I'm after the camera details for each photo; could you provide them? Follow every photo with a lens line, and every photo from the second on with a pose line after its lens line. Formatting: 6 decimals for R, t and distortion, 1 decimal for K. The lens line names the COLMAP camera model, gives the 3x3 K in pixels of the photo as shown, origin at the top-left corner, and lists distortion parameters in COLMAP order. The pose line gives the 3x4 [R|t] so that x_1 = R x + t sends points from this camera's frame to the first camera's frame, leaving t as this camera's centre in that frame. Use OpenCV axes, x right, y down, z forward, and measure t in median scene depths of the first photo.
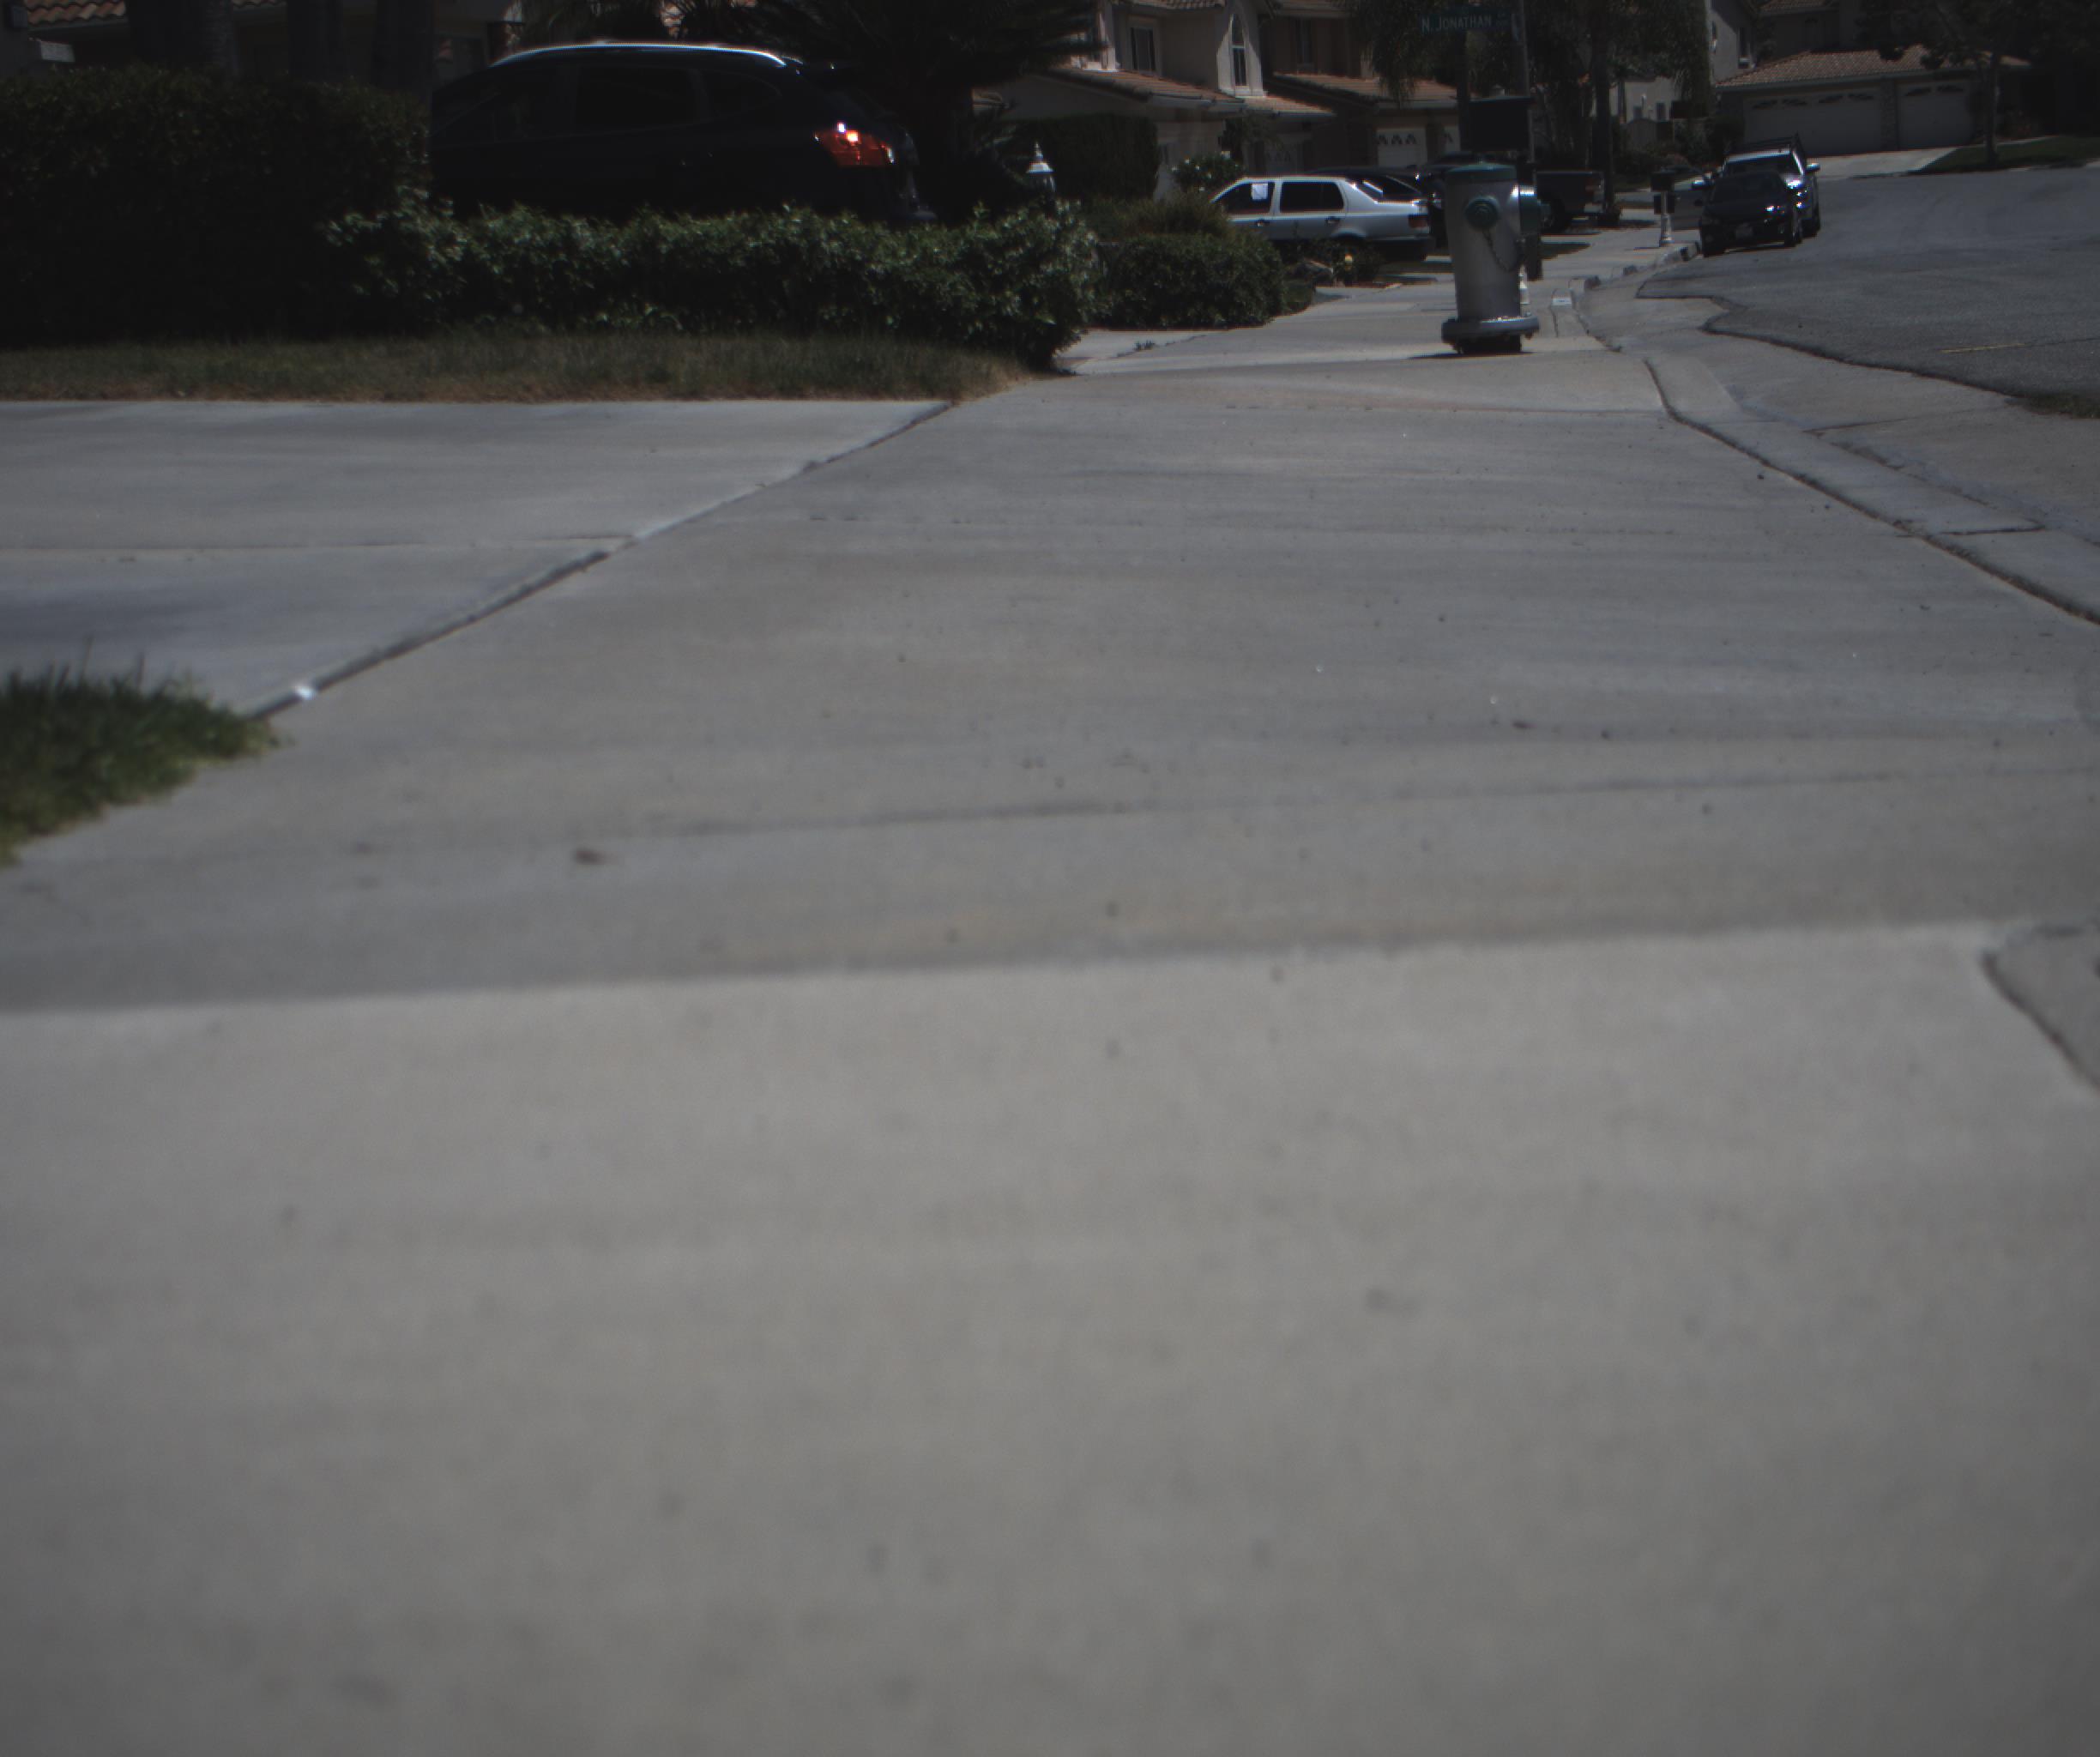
lens RADIAL K [[3709.6, 0, 1053.7], [0, 3709.6, 888.6], [0, 0, 1]] dist [-0.069926, 0.000000]
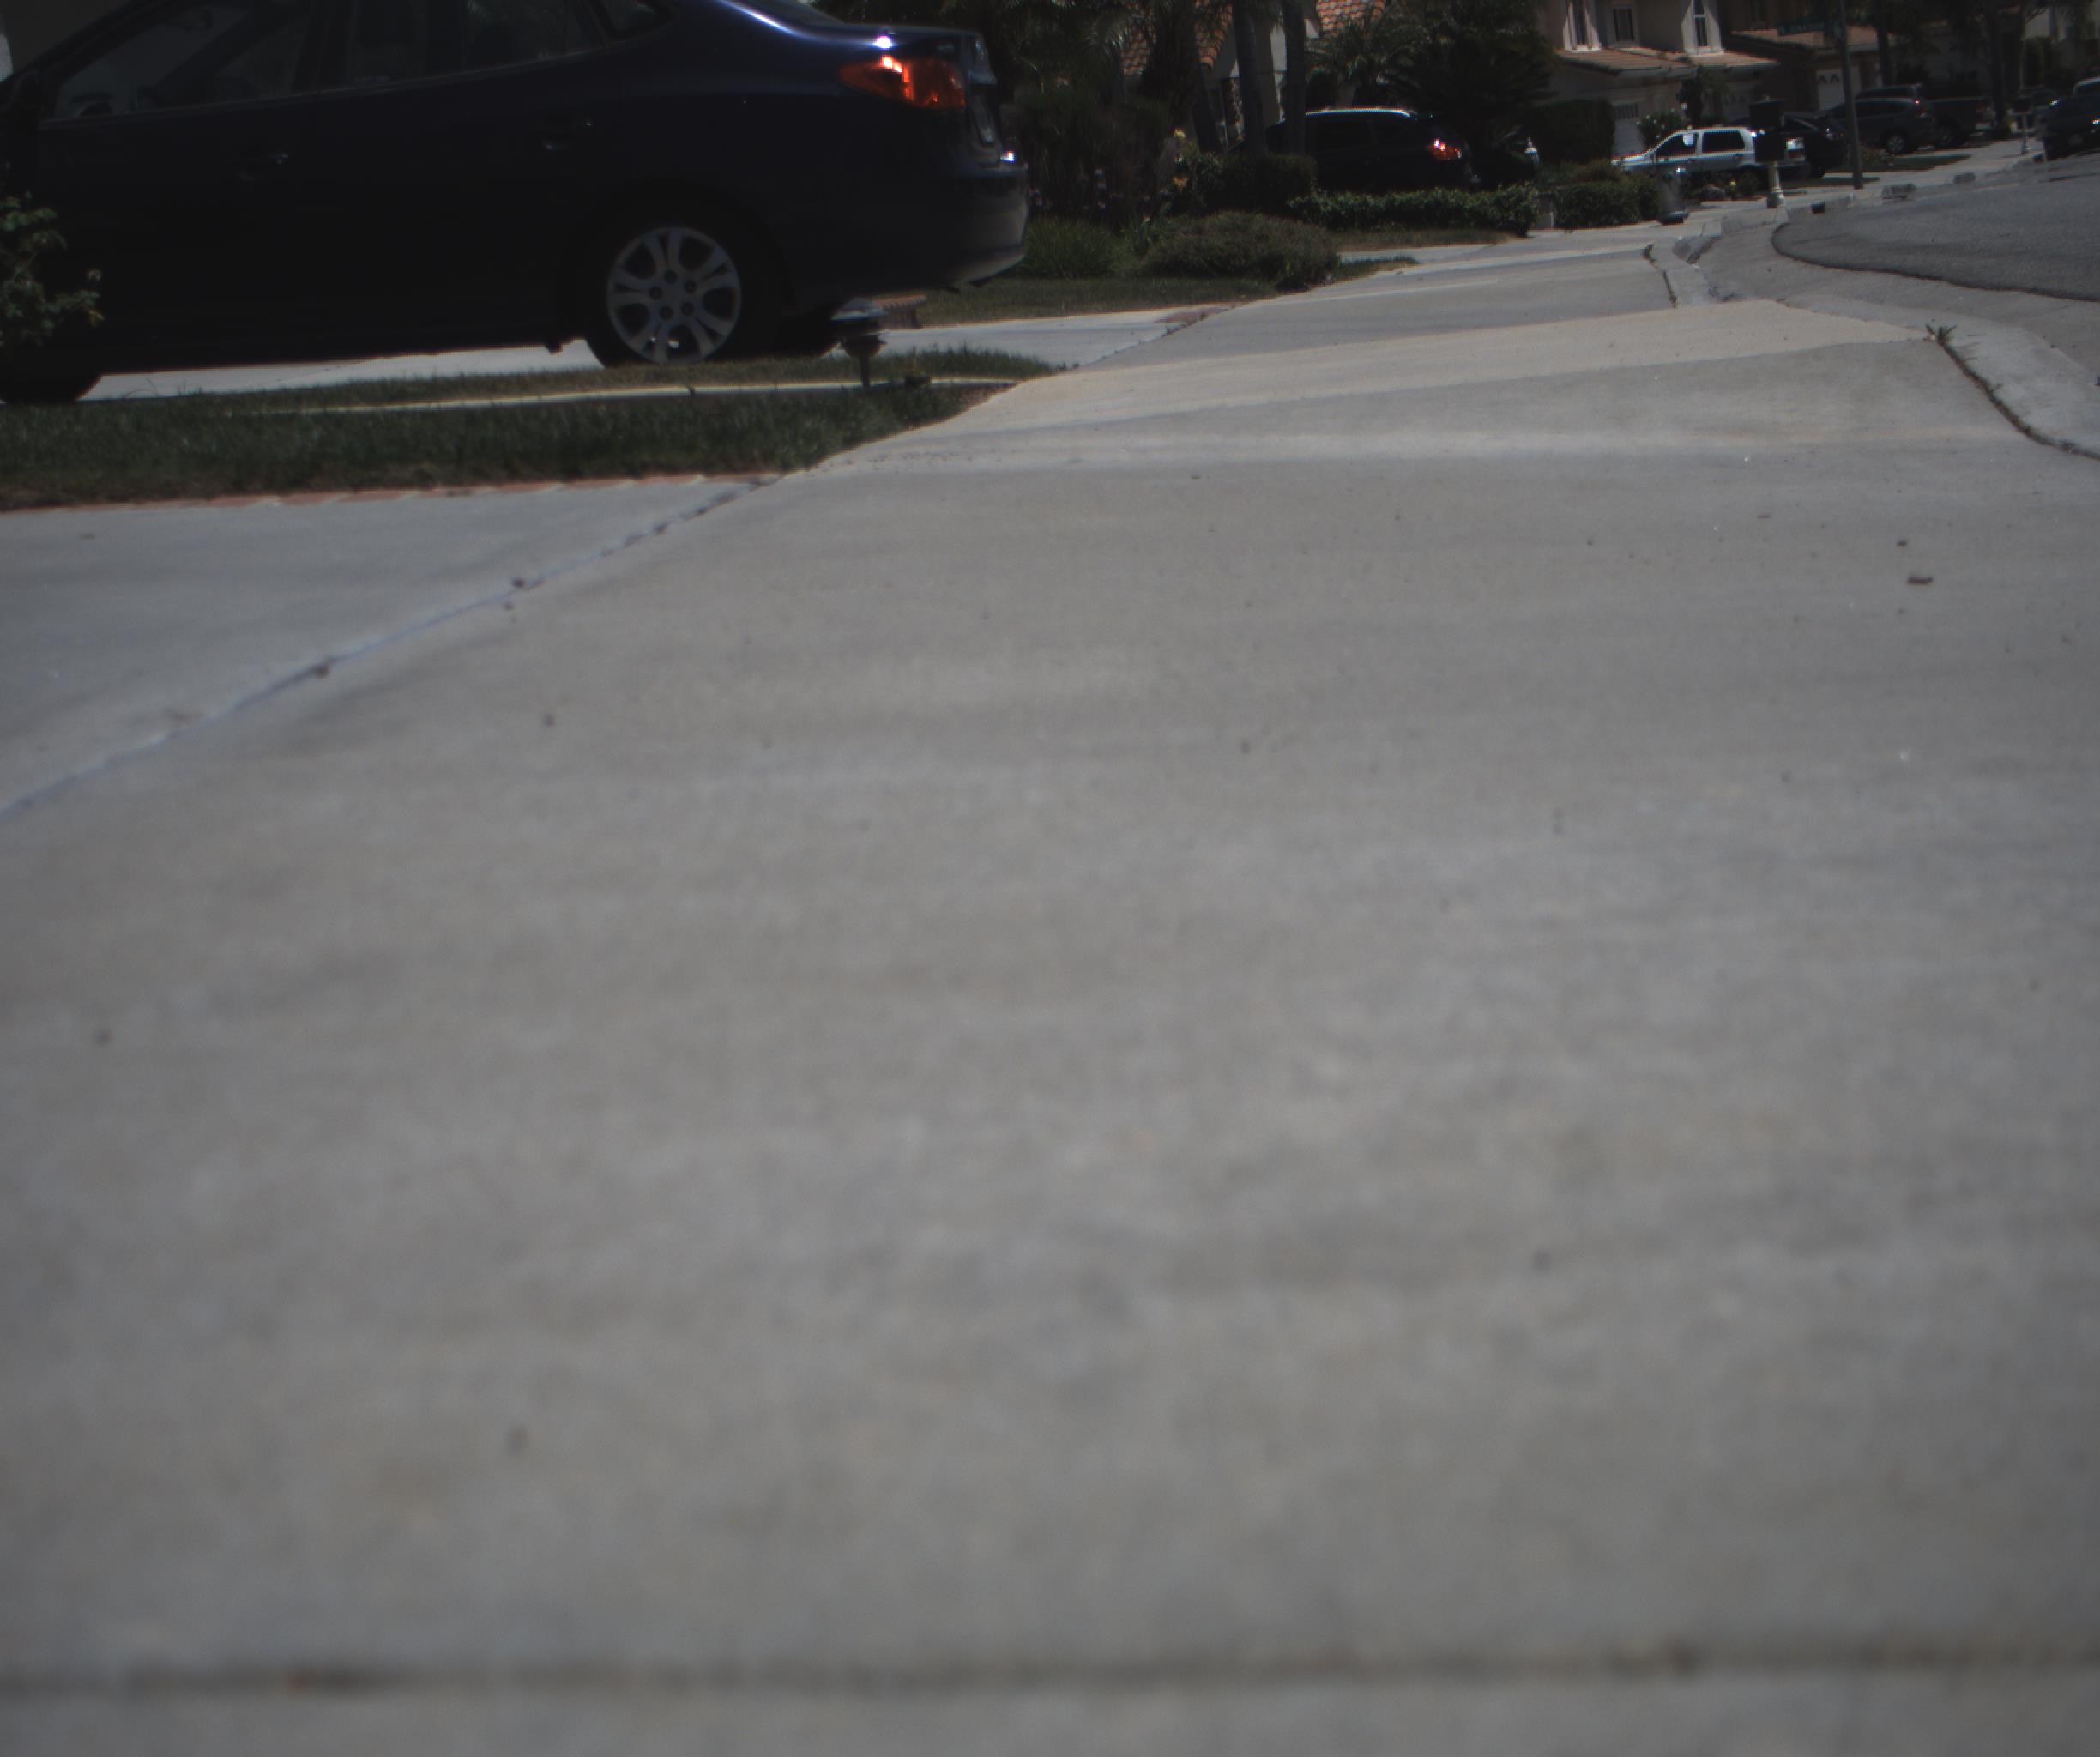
lens RADIAL K [[3709.6, 0, 1048.8], [0, 3709.6, 872.8], [0, 0, 1]] dist [-0.069926, 0.000000]
pose [[0.988540, -0.030329, -0.147880, 0.011626], [0.032095, 0.999439, 0.009576, 0.087016], [0.147507, -0.014213, 0.988959, -0.528837]]
